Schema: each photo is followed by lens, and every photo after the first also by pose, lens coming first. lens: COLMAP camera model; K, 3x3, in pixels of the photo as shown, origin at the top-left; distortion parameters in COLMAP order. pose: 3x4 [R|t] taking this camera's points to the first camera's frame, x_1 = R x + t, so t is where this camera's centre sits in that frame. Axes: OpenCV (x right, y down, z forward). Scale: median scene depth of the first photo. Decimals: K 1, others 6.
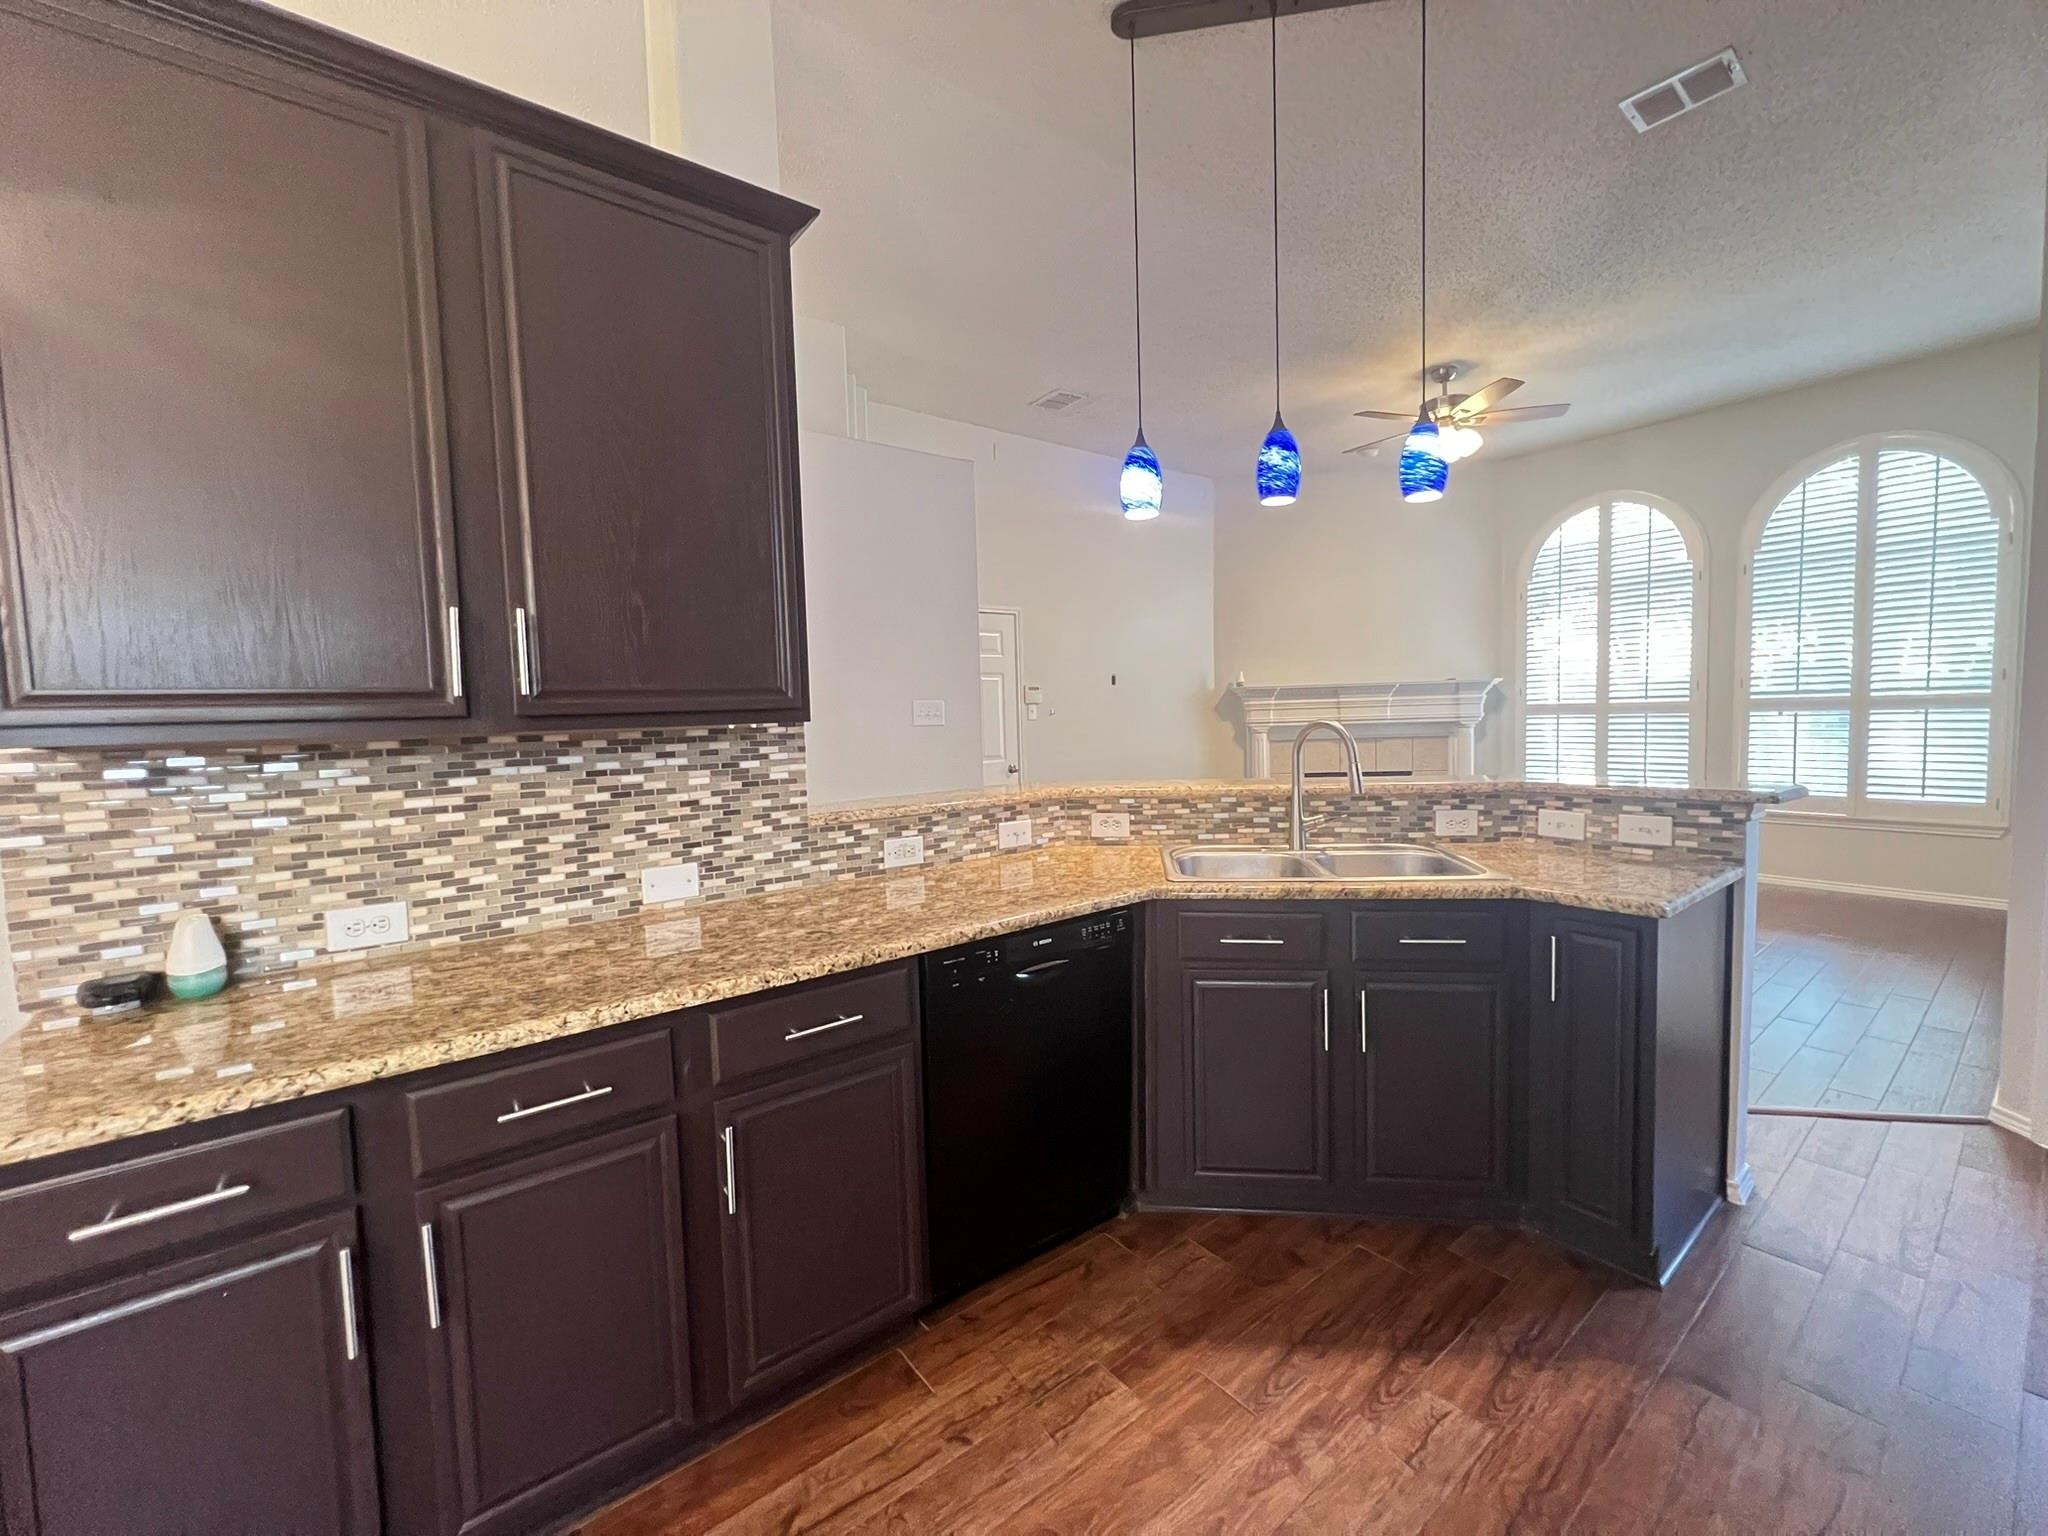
lens RADIAL K [[820.0, 0, 1036.4], [0, 820.0, 761.6], [0, 0, 1]] dist [-0.005805, 0.001963]
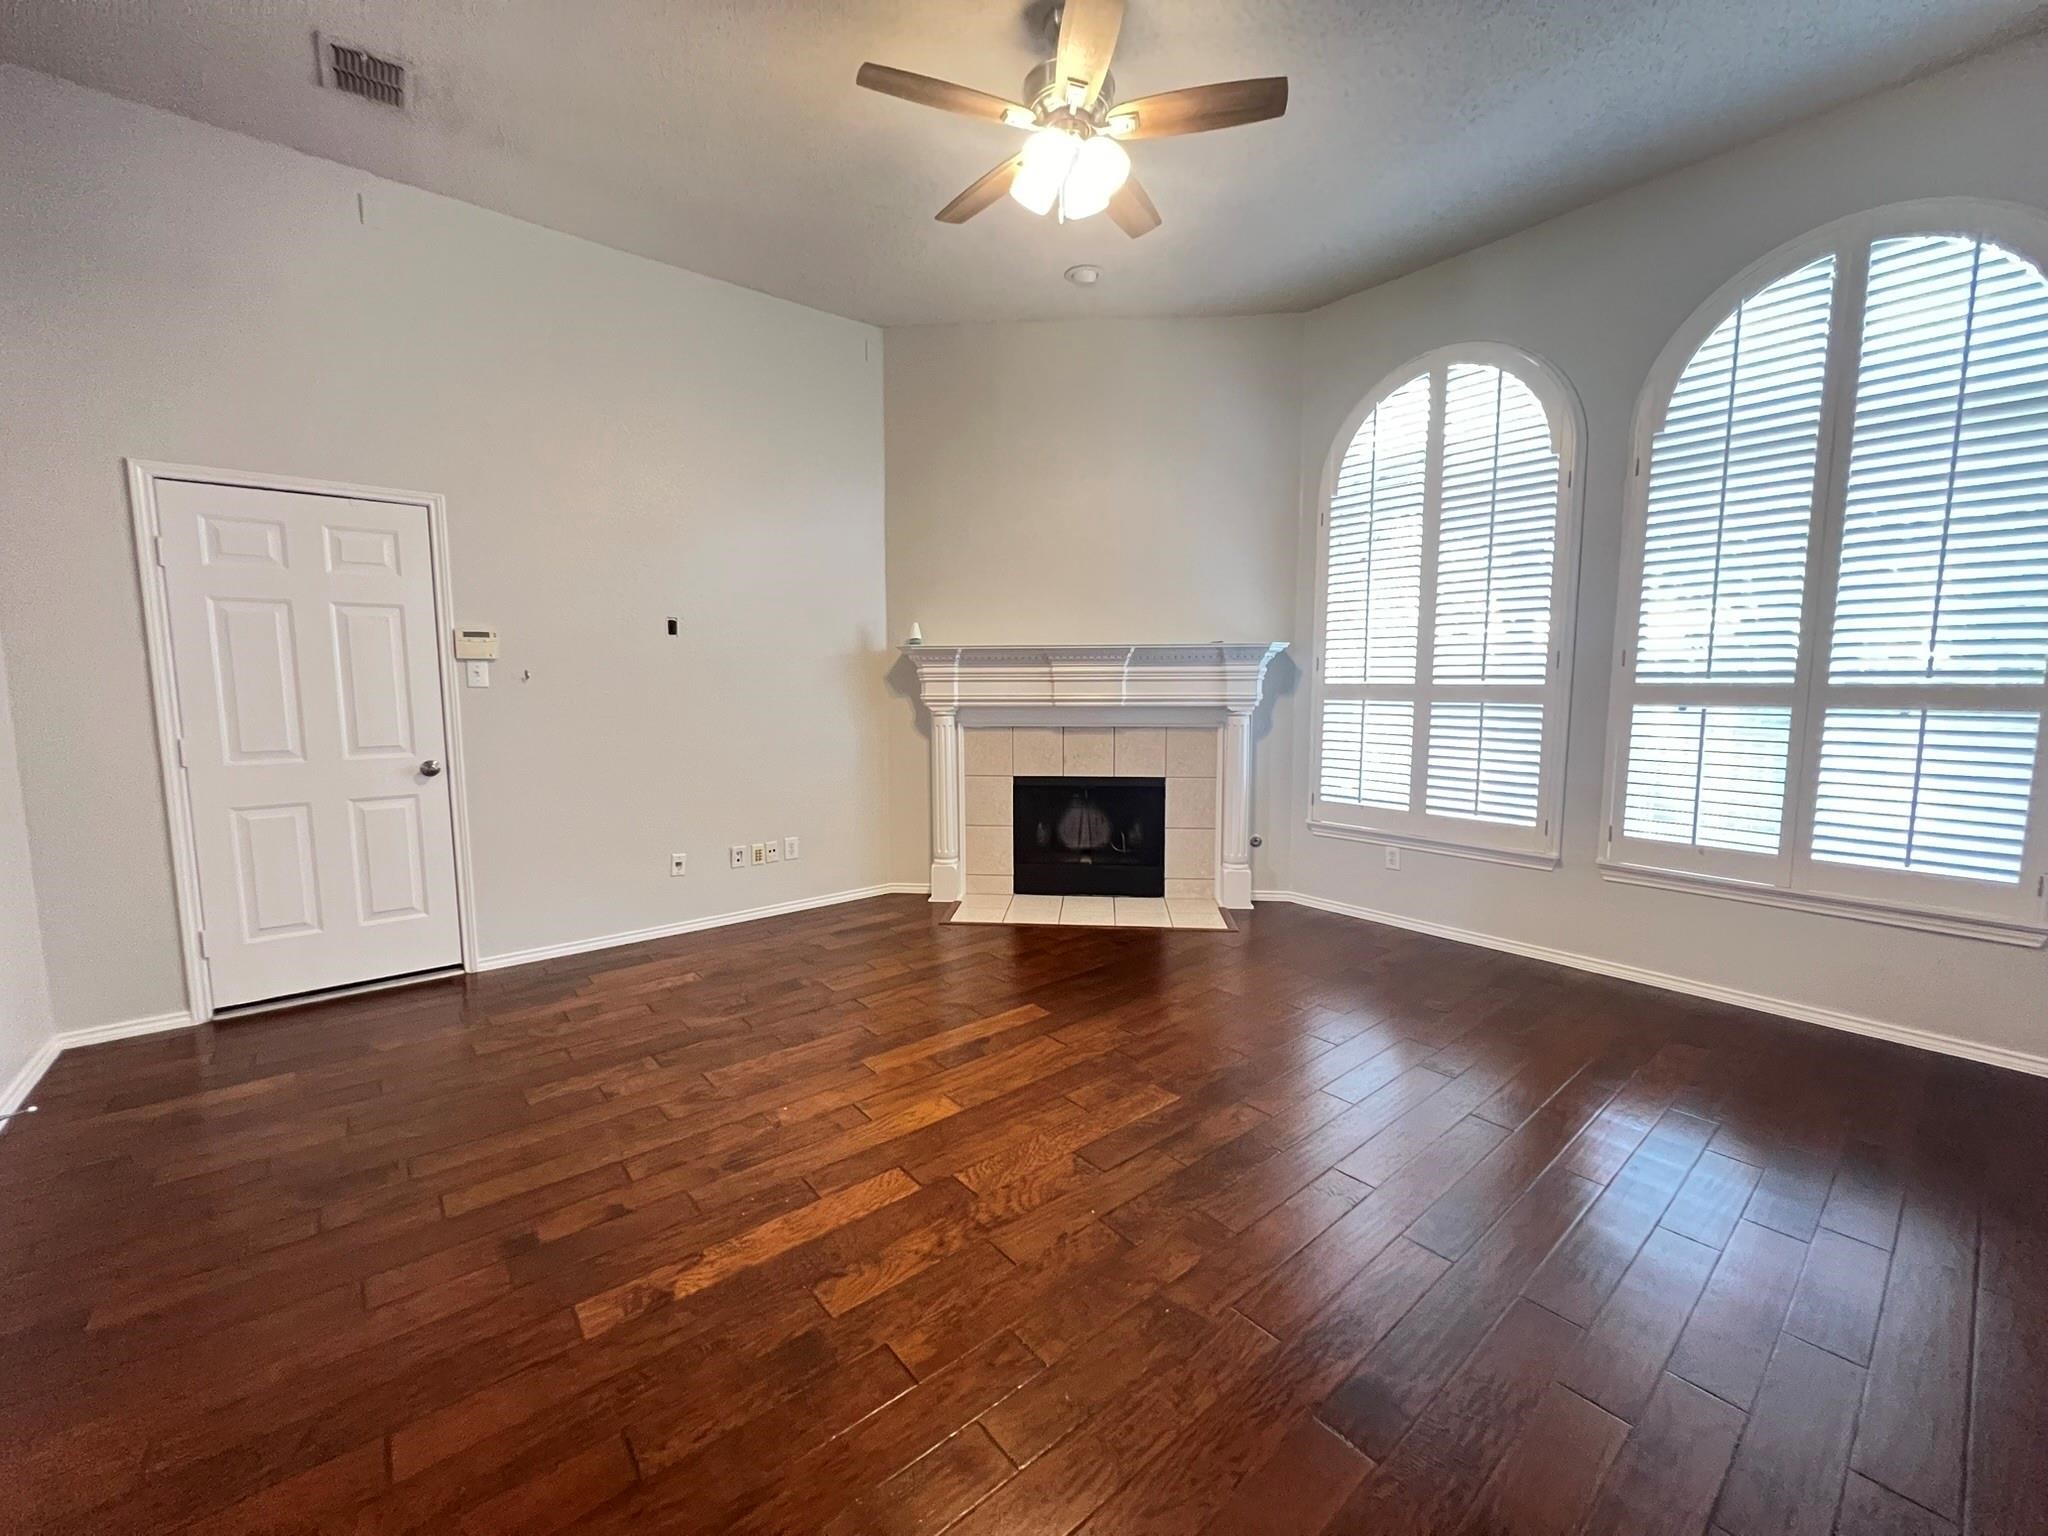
lens RADIAL K [[822.9, 0, 1028.5], [0, 822.9, 759.9], [0, 0, 1]] dist [-0.003202, 0.000515]
pose [[0.999170, 0.023124, 0.033527, 0.475113], [-0.024397, 0.998977, 0.038070, -0.038257], [-0.032612, -0.038856, 0.998712, 0.473950]]
